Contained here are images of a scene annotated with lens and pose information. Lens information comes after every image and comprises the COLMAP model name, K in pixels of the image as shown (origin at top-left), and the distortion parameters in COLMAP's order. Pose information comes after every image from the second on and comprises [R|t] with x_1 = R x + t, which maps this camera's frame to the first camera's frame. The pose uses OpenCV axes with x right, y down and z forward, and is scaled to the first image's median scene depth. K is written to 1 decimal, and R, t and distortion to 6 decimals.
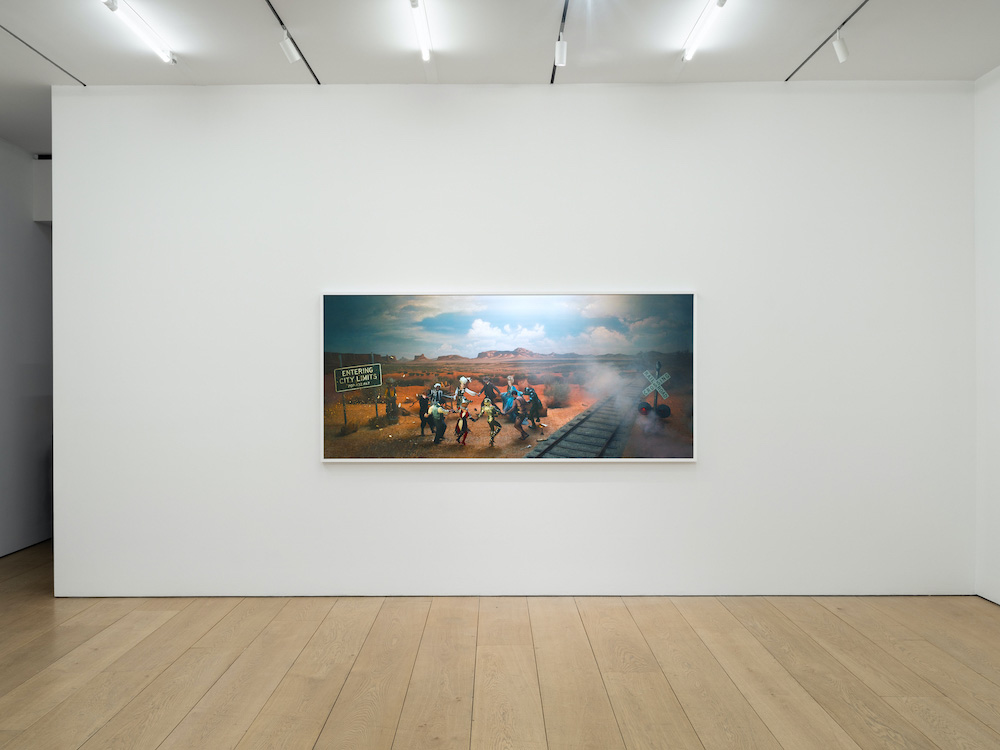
lens RADIAL K [[1052.9, 0, 504.5], [0, 1052.9, 368.9], [0, 0, 1]] dist [0.024959, 0.000000]
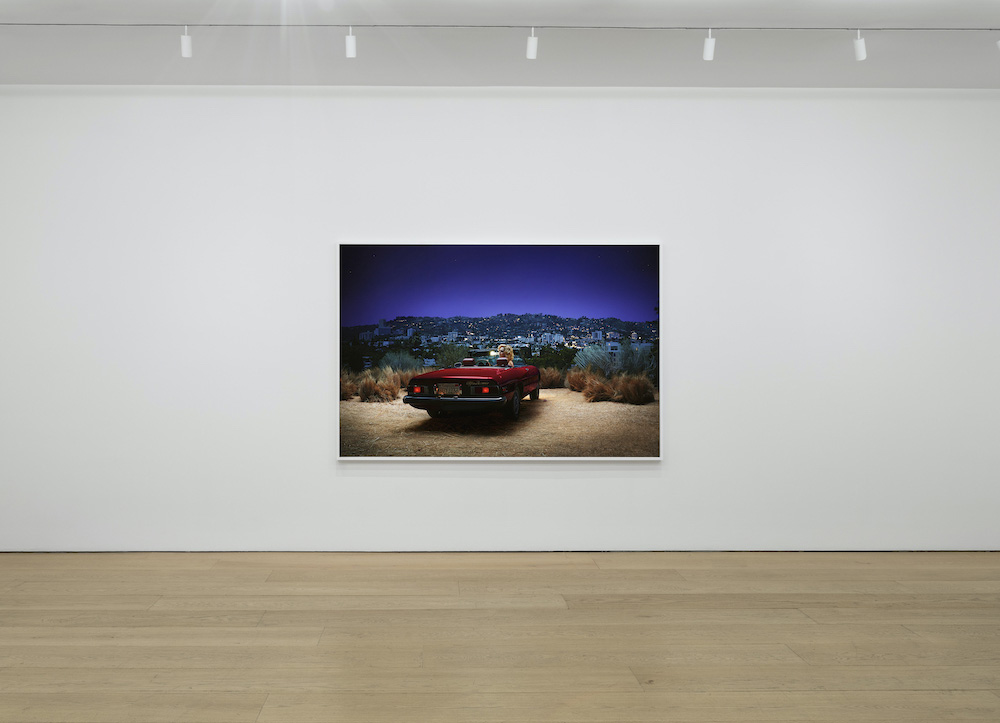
lens RADIAL K [[927.2, 0, 495.5], [0, 927.2, 365.7], [0, 0, 1]] dist [-0.006599, 0.000000]
pose [[-0.080218, -0.026163, 0.996434, -0.547010], [-0.019594, 0.999504, 0.024666, -0.013469], [-0.996585, -0.017545, -0.080691, 0.477076]]
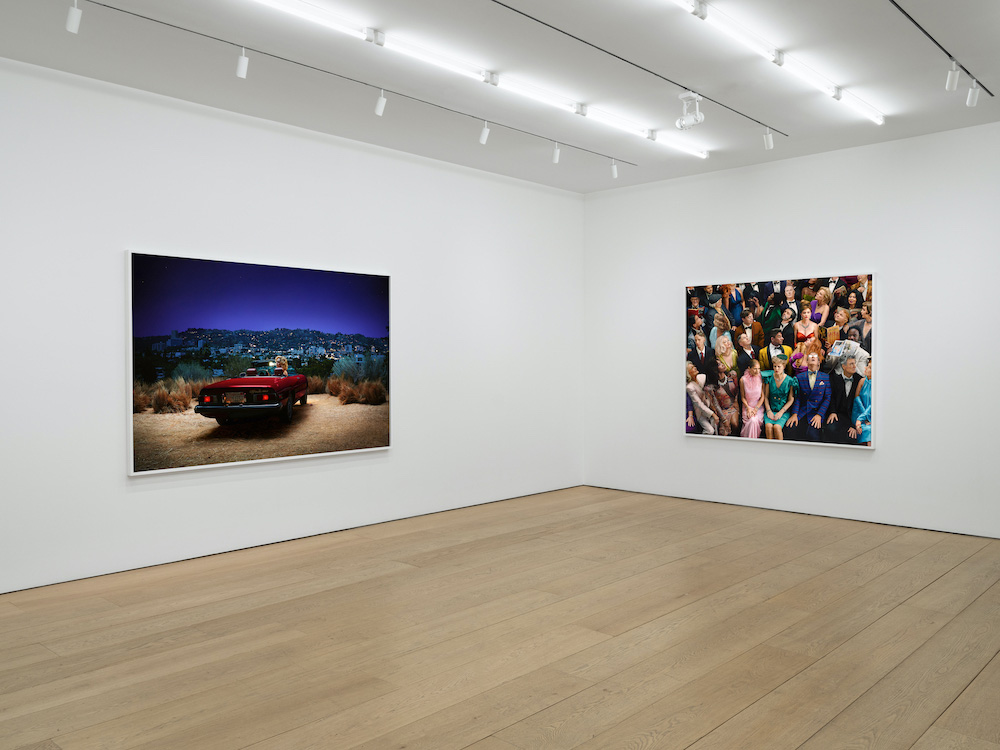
lens RADIAL K [[796.6, 0, 504.1], [0, 796.6, 372.9], [0, 0, 1]] dist [0.005273, -0.007459]
pose [[-0.765860, -0.000429, 0.643007, -0.373150], [-0.004253, 0.999981, -0.004397, 0.011429], [-0.642993, -0.006102, -0.765848, 0.942793]]
